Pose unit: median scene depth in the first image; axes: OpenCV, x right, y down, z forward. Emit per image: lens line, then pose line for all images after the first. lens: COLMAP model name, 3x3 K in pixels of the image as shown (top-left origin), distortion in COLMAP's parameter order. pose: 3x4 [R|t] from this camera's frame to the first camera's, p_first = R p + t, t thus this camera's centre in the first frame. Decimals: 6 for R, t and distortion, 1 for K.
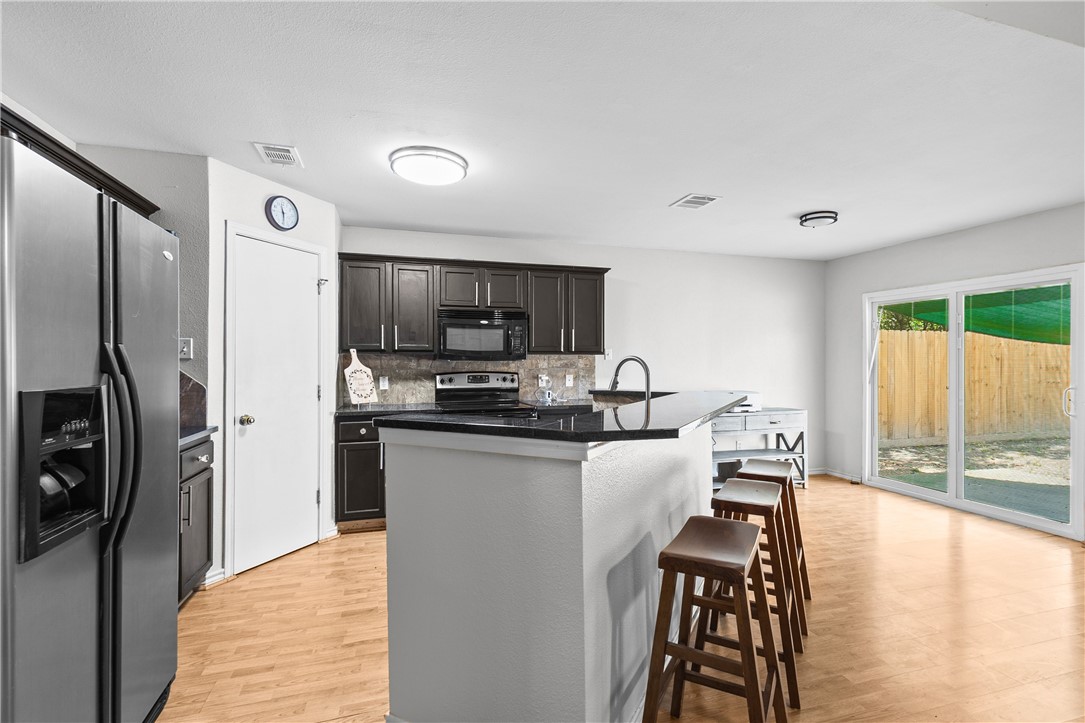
lens RADIAL K [[509.5, 0, 547.0], [0, 509.5, 362.2], [0, 0, 1]] dist [-0.001384, -0.000659]
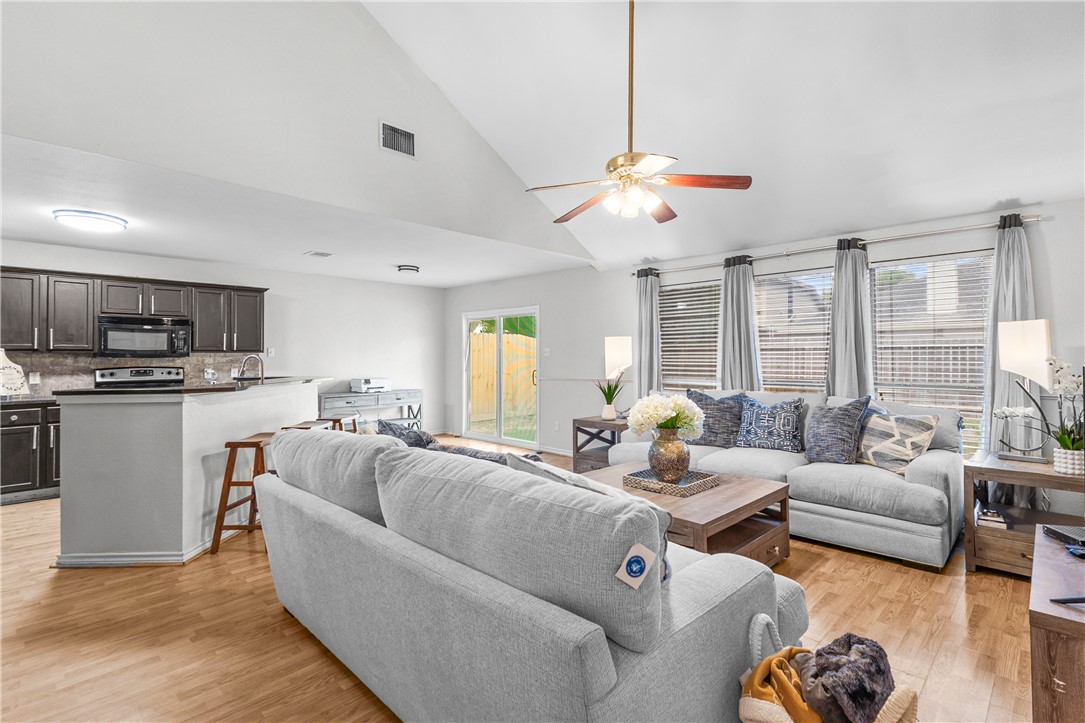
lens RADIAL K [[519.3, 0, 556.6], [0, 519.3, 346.2], [0, 0, 1]] dist [0.017815, -0.000678]
pose [[0.873383, 0.005454, 0.487004, 0.131781], [0.004760, 0.999794, -0.019733, -0.001646], [-0.487011, 0.019553, 0.873177, -0.639733]]
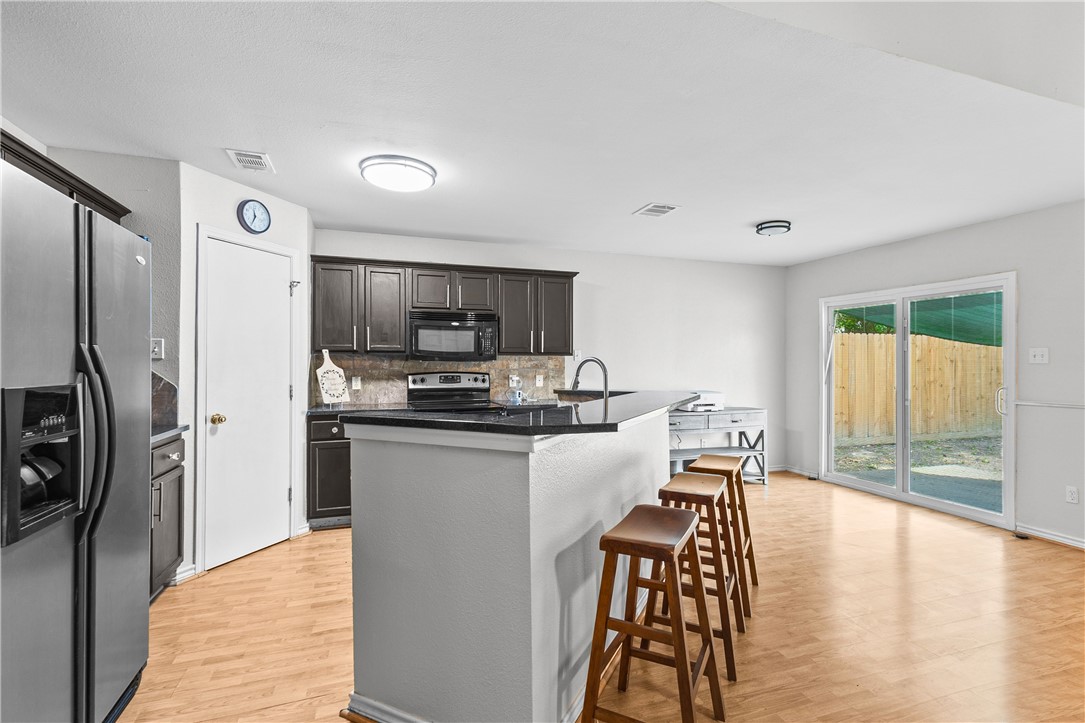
lens RADIAL K [[509.5, 0, 547.0], [0, 509.5, 362.2], [0, 0, 1]] dist [-0.001384, -0.000659]
pose [[0.999231, 0.002069, 0.039155, 0.022064], [-0.001998, 0.999996, -0.001855, 0.000293], [-0.039158, 0.001775, 0.999231, -0.034981]]
